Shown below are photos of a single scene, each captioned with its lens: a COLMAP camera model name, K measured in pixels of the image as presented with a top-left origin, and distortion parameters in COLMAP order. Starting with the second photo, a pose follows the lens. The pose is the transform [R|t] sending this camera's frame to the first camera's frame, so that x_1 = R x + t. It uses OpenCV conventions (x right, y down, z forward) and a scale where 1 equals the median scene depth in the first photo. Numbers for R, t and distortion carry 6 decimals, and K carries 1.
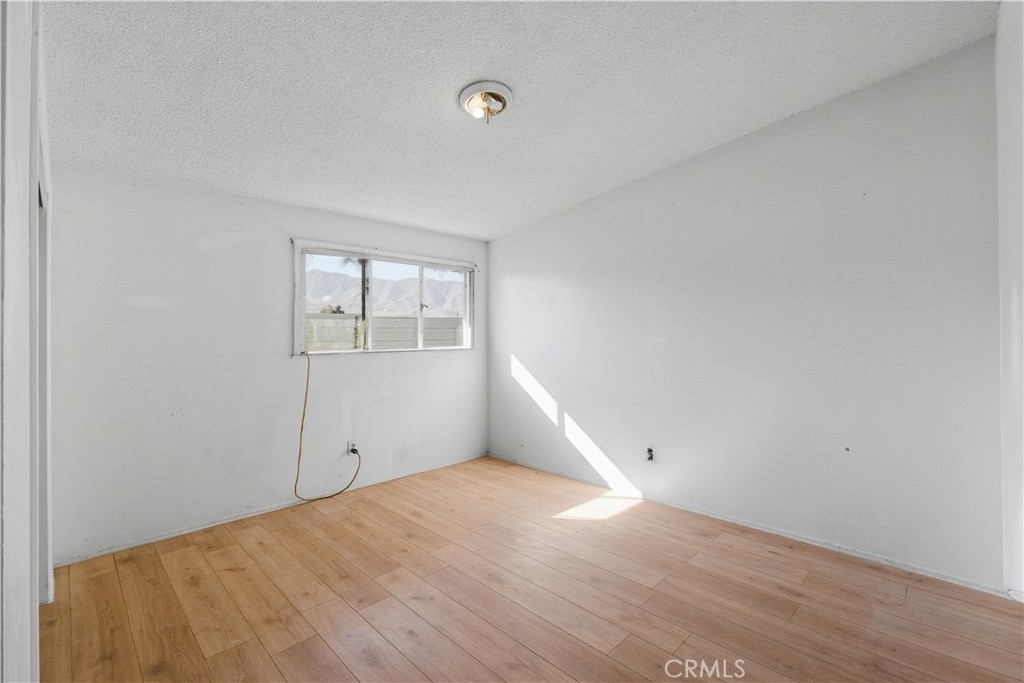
lens RADIAL K [[448.6, 0, 518.6], [0, 448.6, 339.2], [0, 0, 1]] dist [-0.013408, 0.000831]
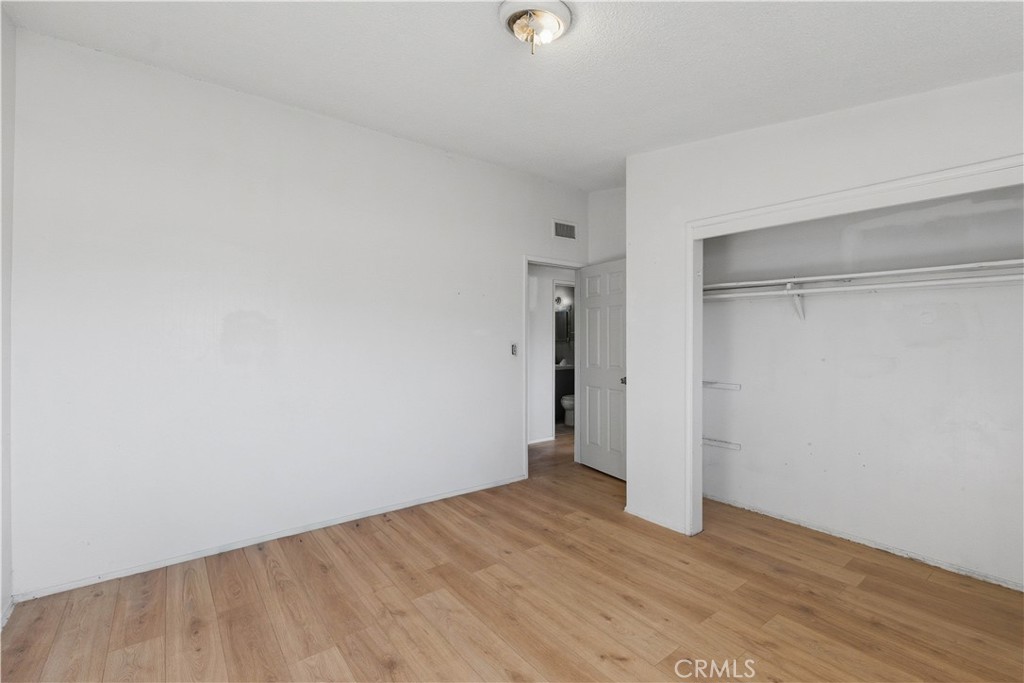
lens RADIAL K [[448.6, 0, 518.6], [0, 448.6, 339.2], [0, 0, 1]] dist [-0.013408, 0.000831]
pose [[-0.992129, 0.005690, 0.125087, -0.155022], [0.007654, 0.999855, 0.015228, -0.020073], [-0.124982, 0.016065, -0.992029, 1.920539]]
